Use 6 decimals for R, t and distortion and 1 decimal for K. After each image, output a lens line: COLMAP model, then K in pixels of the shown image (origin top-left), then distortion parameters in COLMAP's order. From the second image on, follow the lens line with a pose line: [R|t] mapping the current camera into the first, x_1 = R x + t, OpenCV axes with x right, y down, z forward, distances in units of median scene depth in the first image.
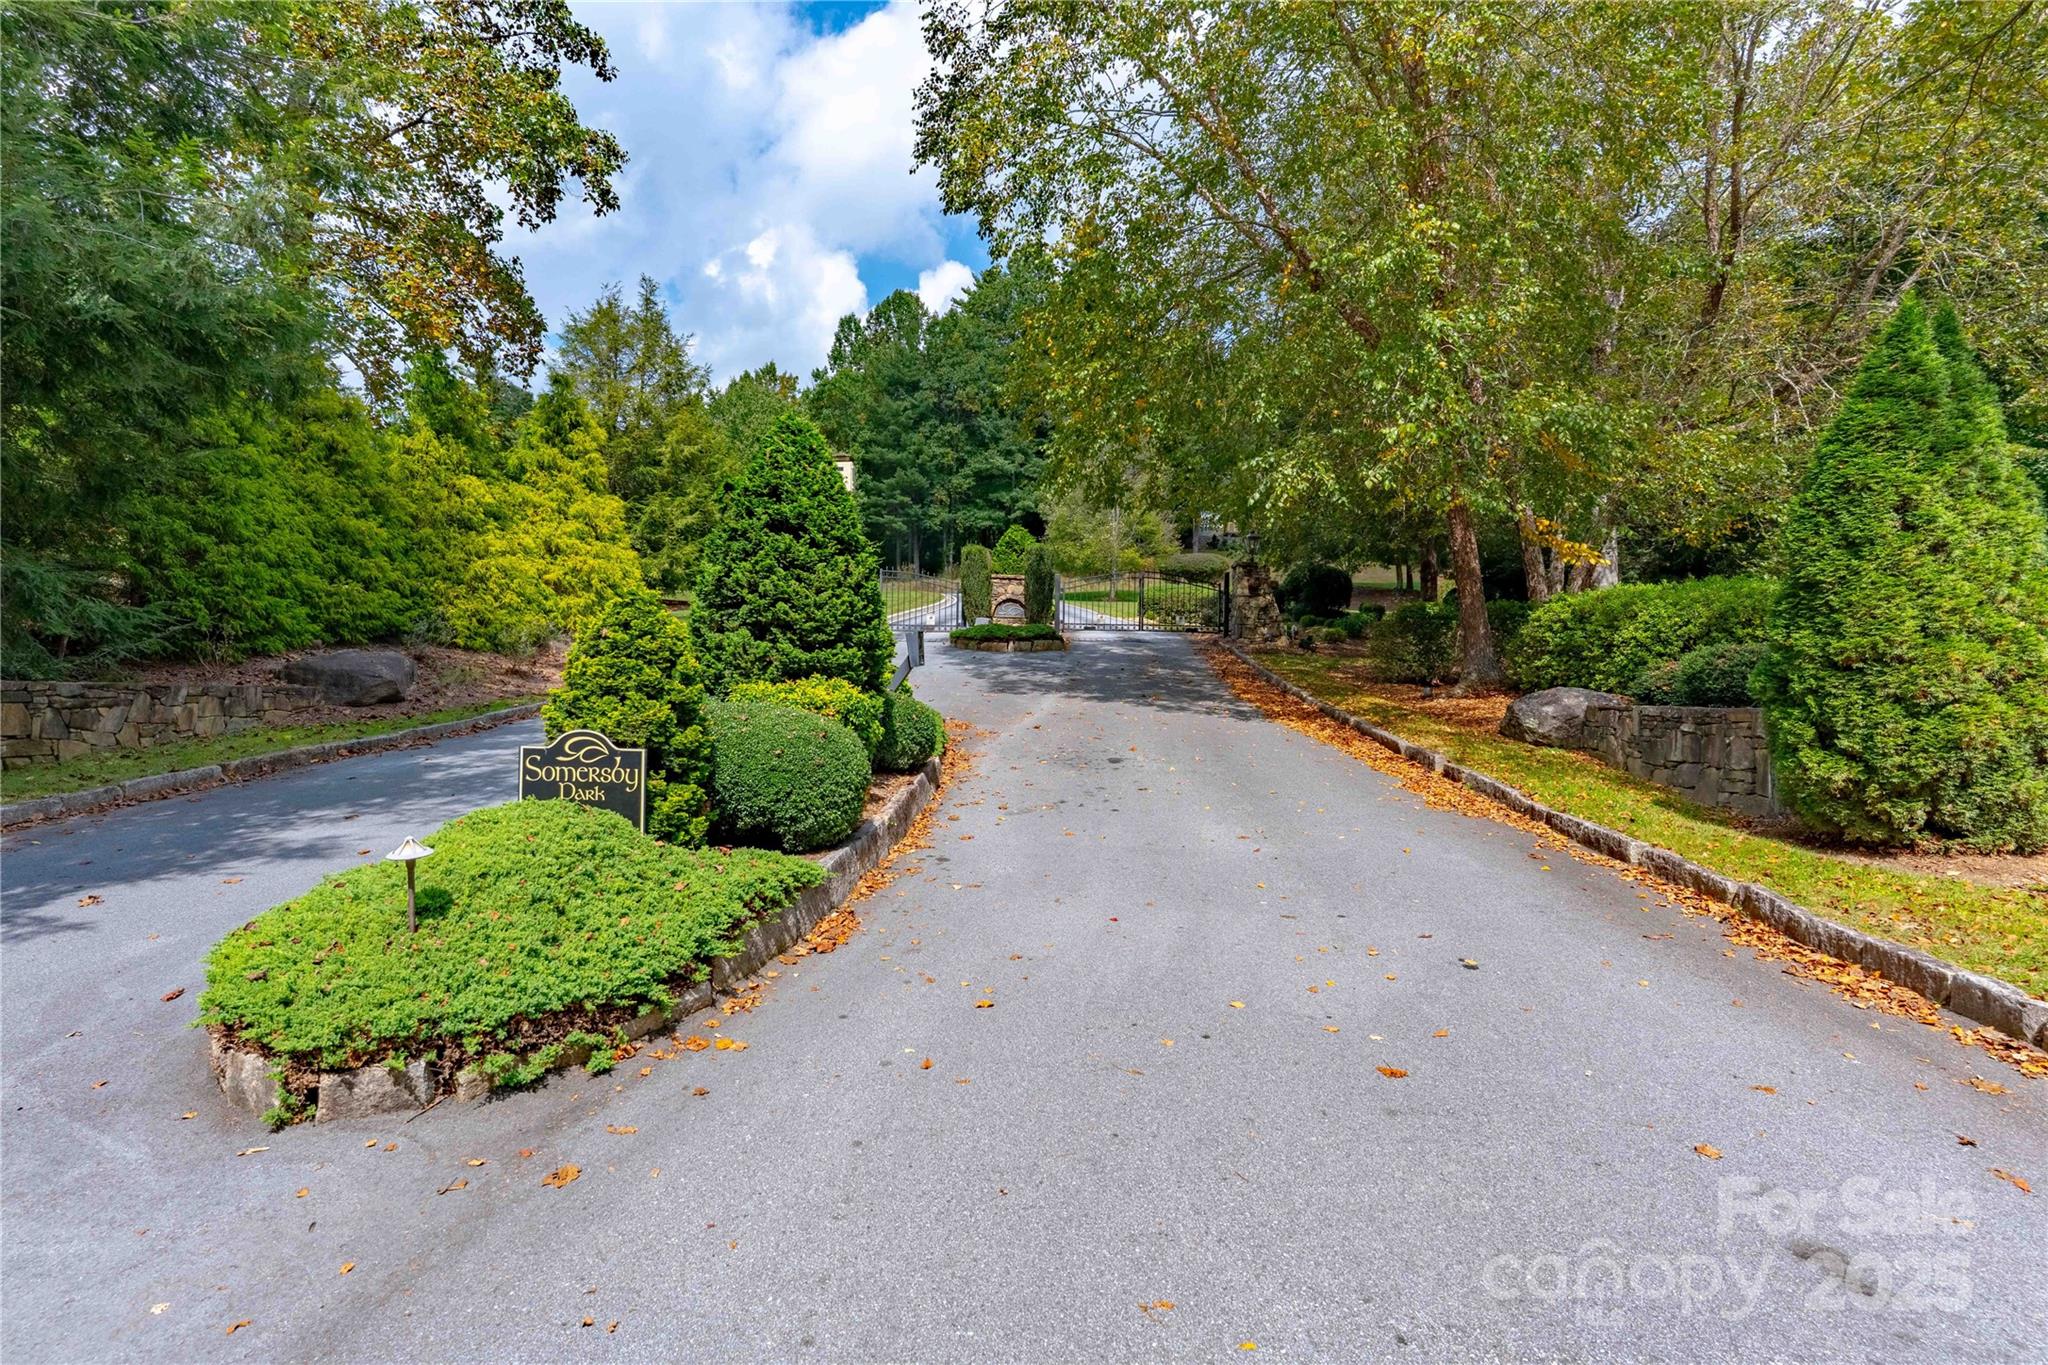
lens RADIAL K [[989.9, 0, 975.2], [0, 989.9, 656.8], [0, 0, 1]] dist [0.006061, 0.000442]
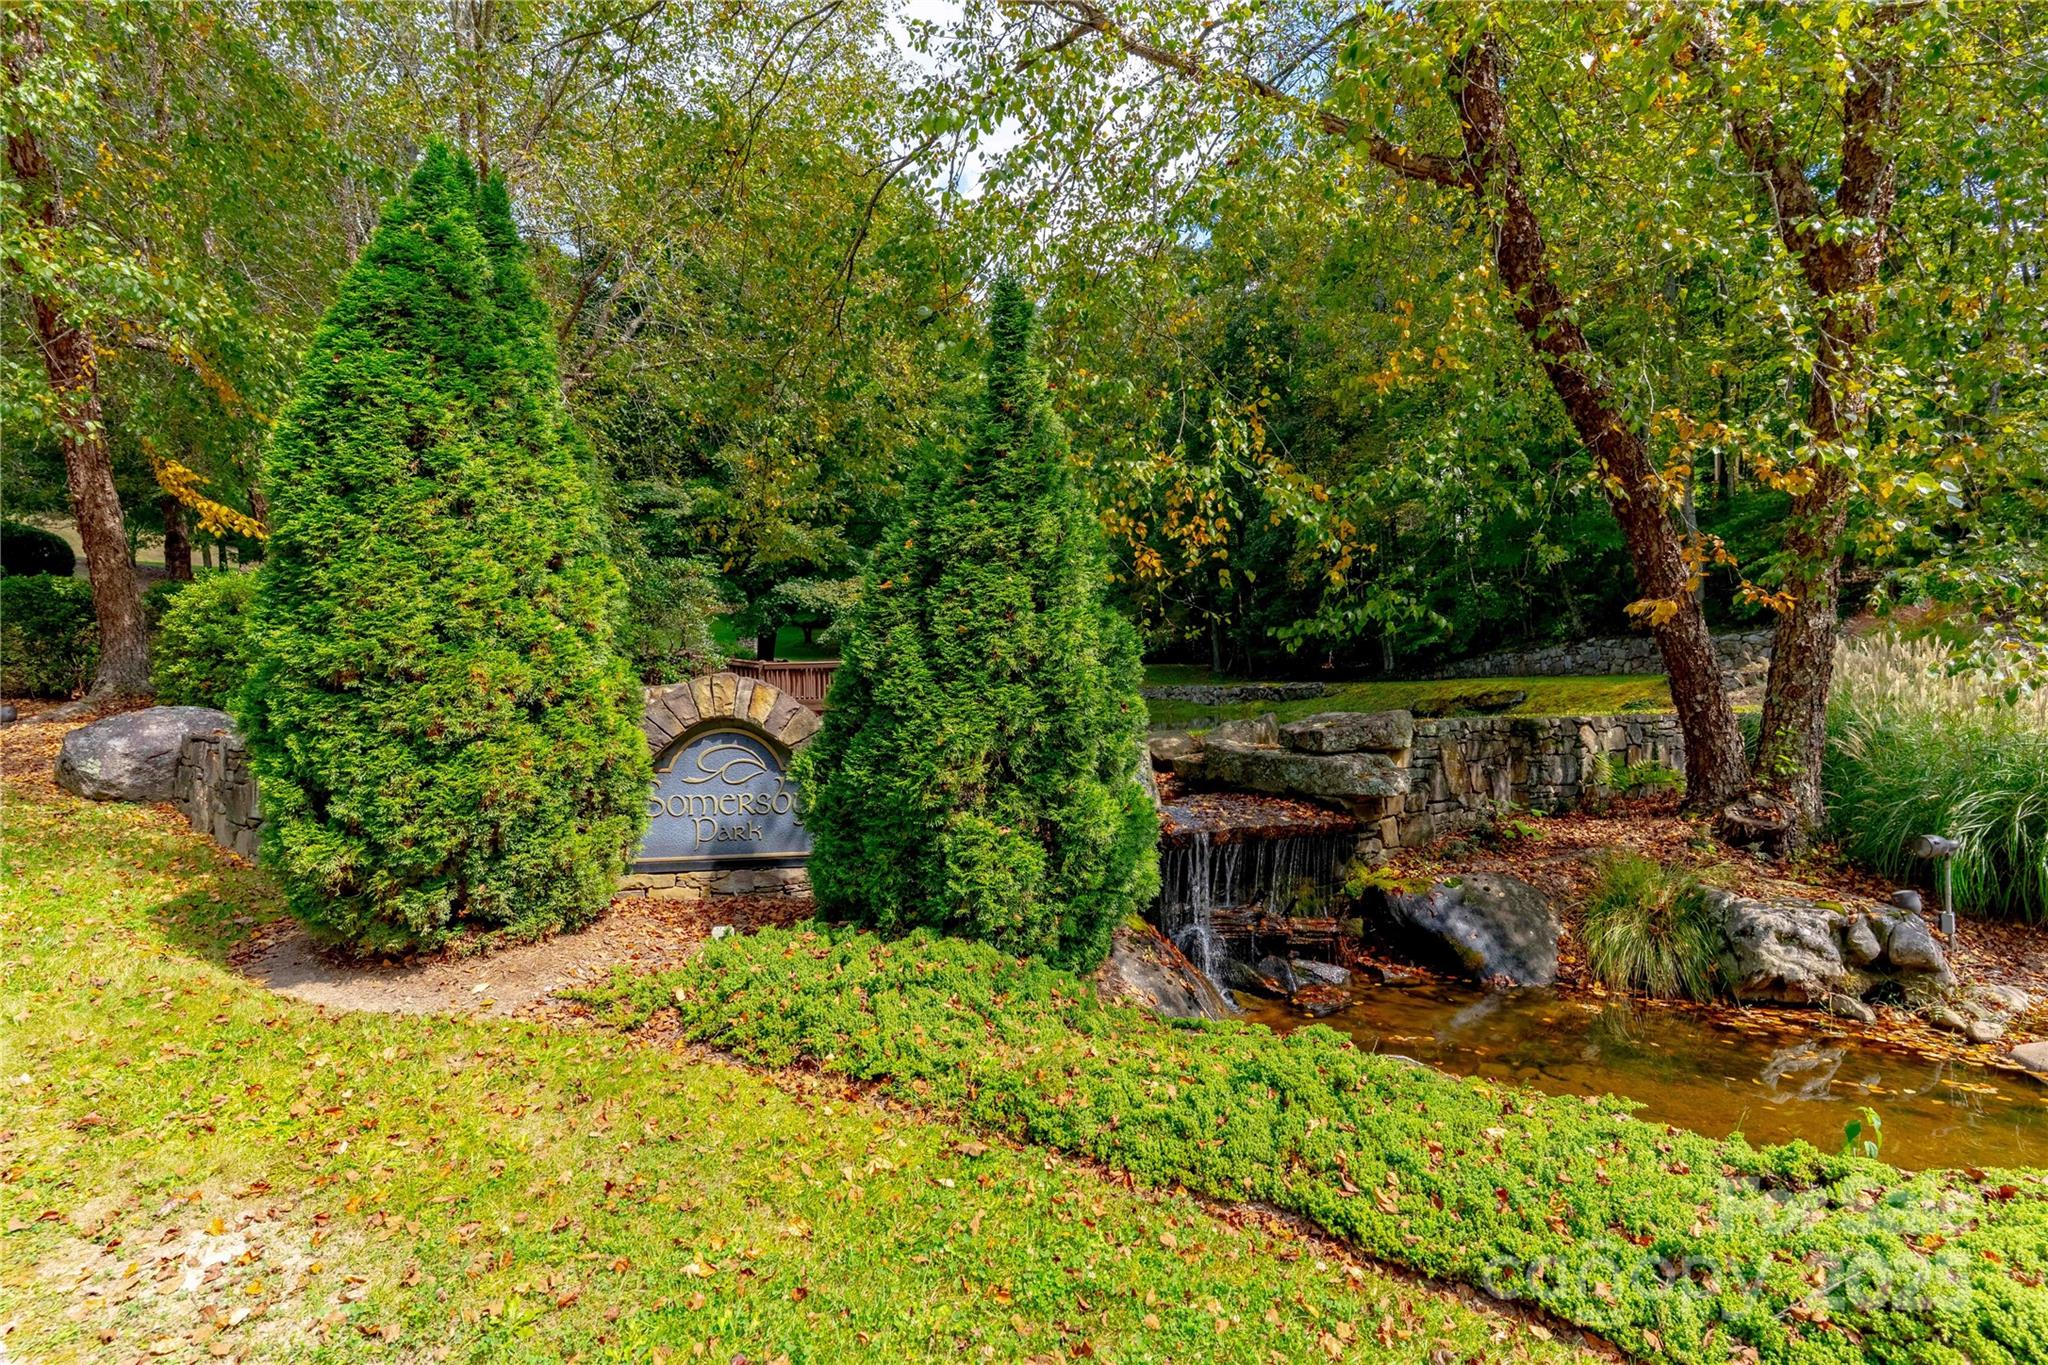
lens RADIAL K [[989.9, 0, 1022.5], [0, 989.9, 676.2], [0, 0, 1]] dist [0.006061, 0.000442]
pose [[0.471279, -0.007650, 0.881951, 0.550729], [-0.009249, 0.999865, 0.013615, -0.008919], [-0.881935, -0.014574, 0.471145, 0.349125]]
